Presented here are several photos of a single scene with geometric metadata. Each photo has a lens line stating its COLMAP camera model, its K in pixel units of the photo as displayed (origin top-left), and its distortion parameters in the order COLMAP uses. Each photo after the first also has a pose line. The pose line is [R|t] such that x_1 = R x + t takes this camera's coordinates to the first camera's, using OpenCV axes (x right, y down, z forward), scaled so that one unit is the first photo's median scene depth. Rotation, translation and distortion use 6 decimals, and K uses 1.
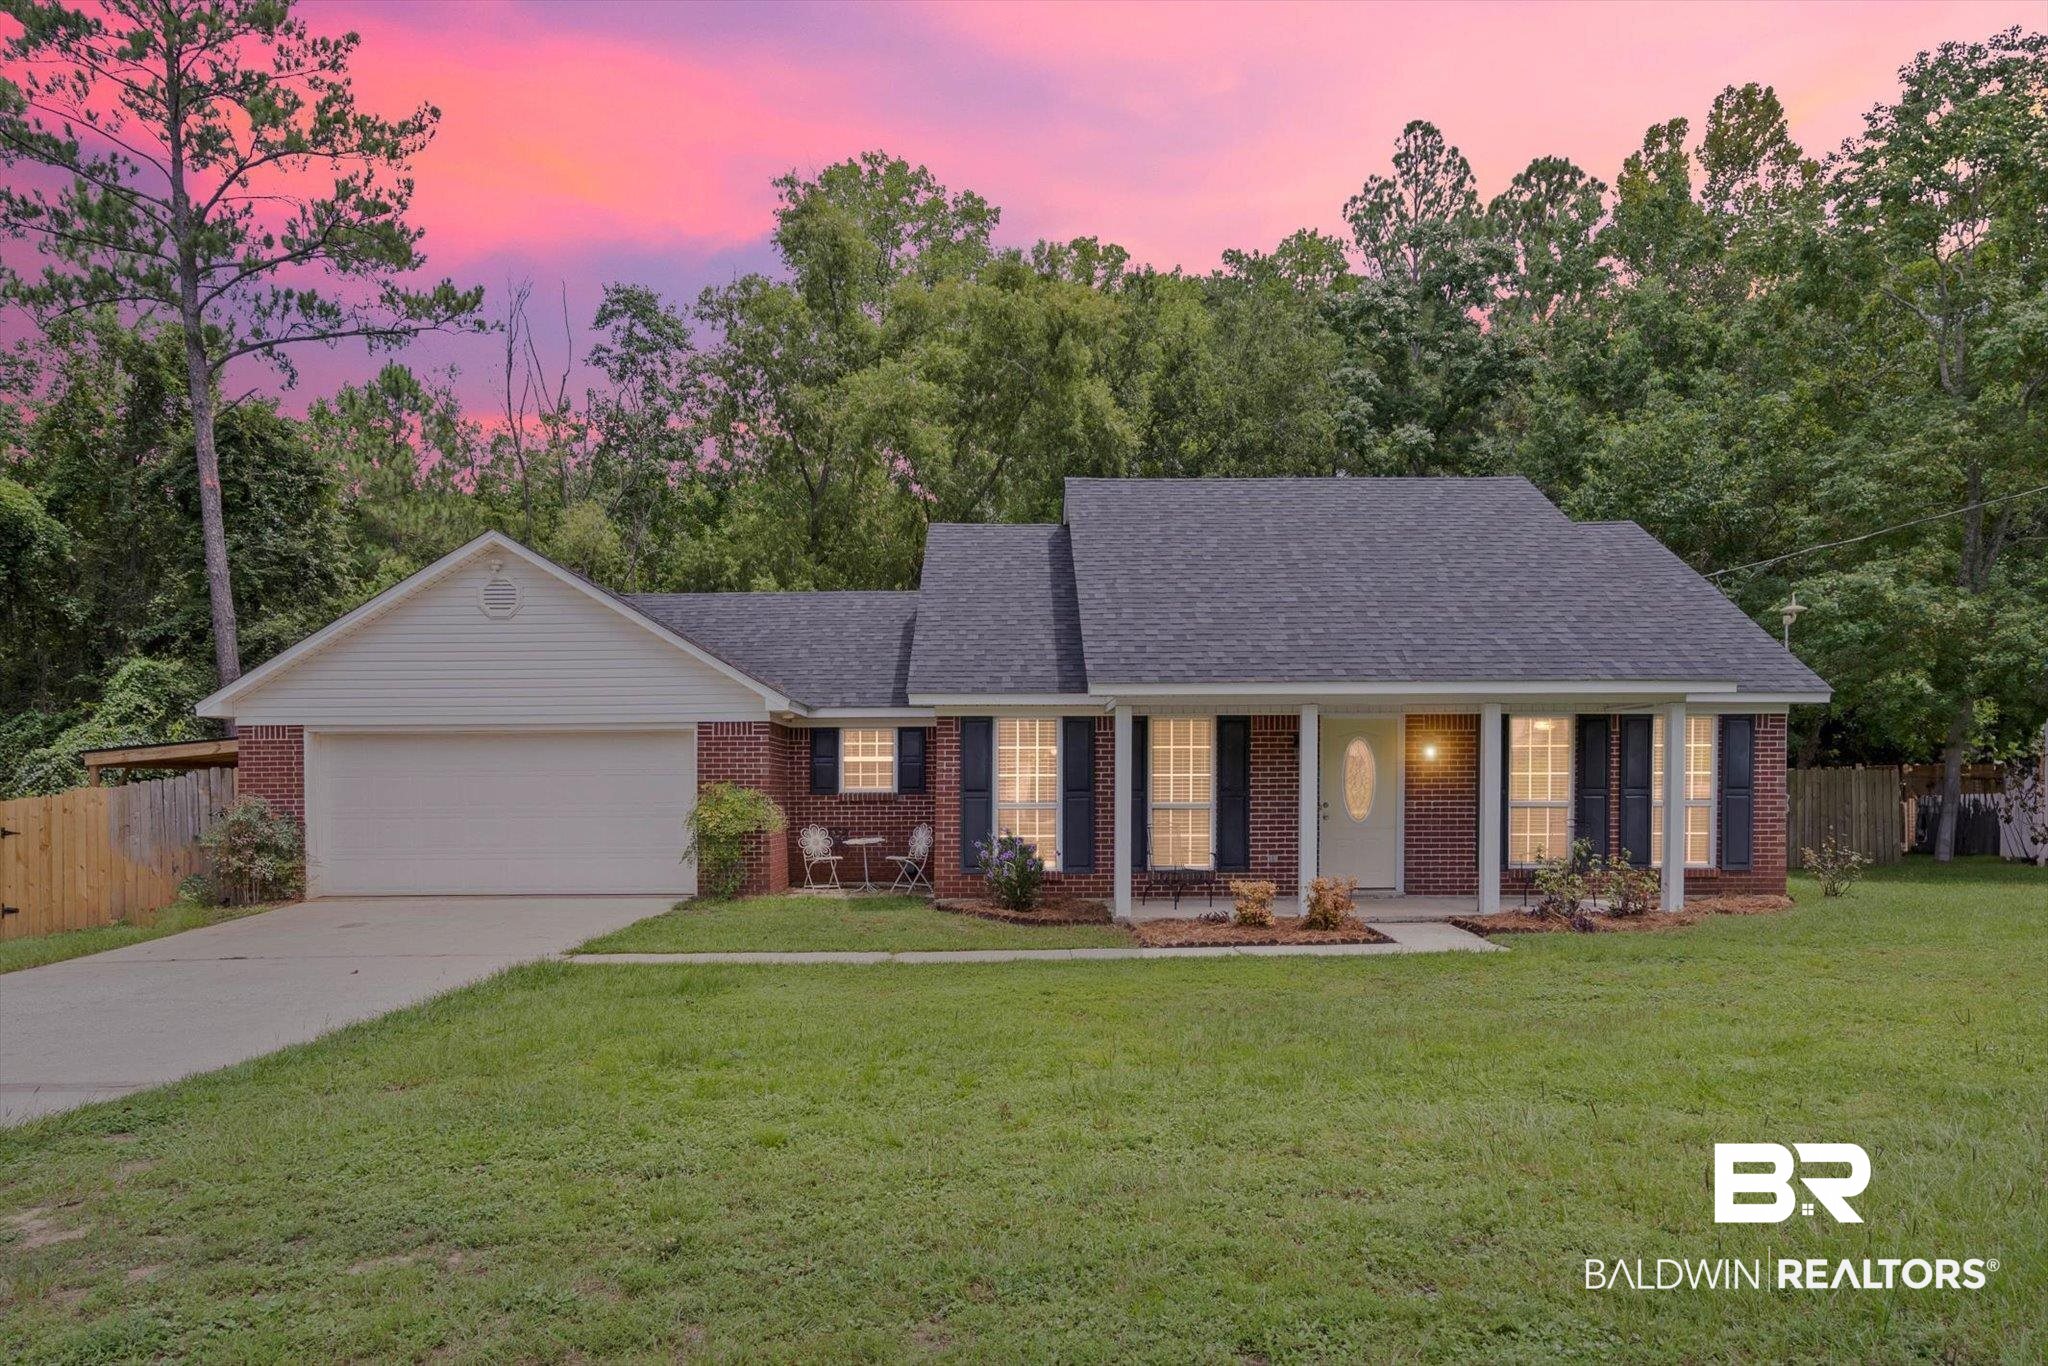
lens RADIAL K [[1325.2, 0, 1002.5], [0, 1325.2, 821.0], [0, 0, 1]] dist [-0.001062, -0.000659]
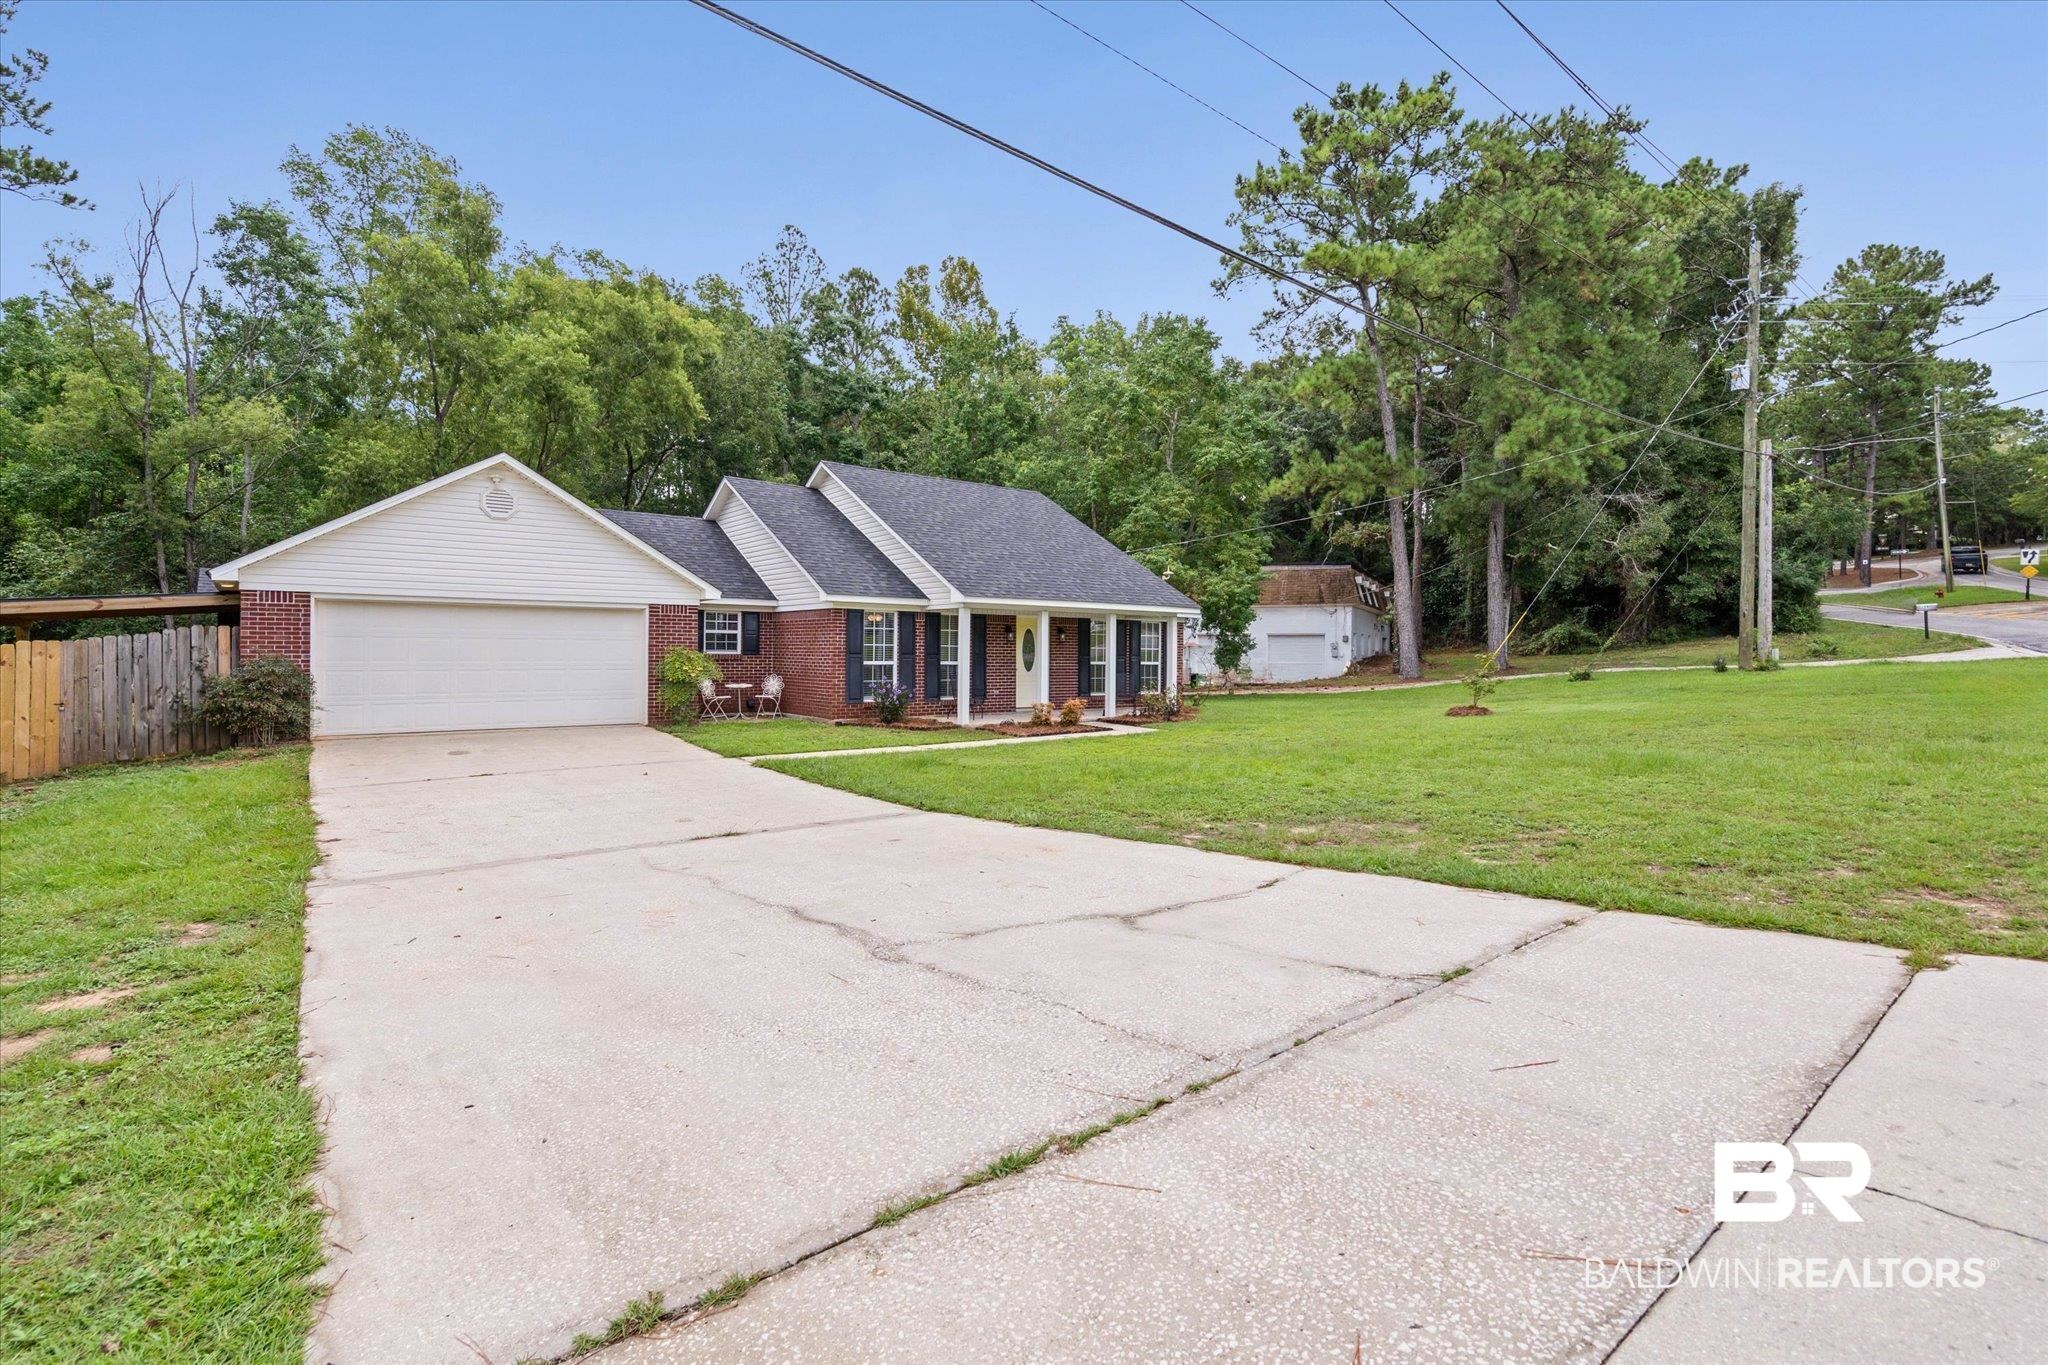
lens RADIAL K [[928.3, 0, 1015.6], [0, 928.3, 652.0], [0, 0, 1]] dist [-0.003070, 0.000337]
pose [[0.787967, 0.010917, 0.615620, -0.758864], [0.004573, 0.999711, -0.023582, 0.004025], [-0.615700, 0.021397, 0.787690, -0.047462]]
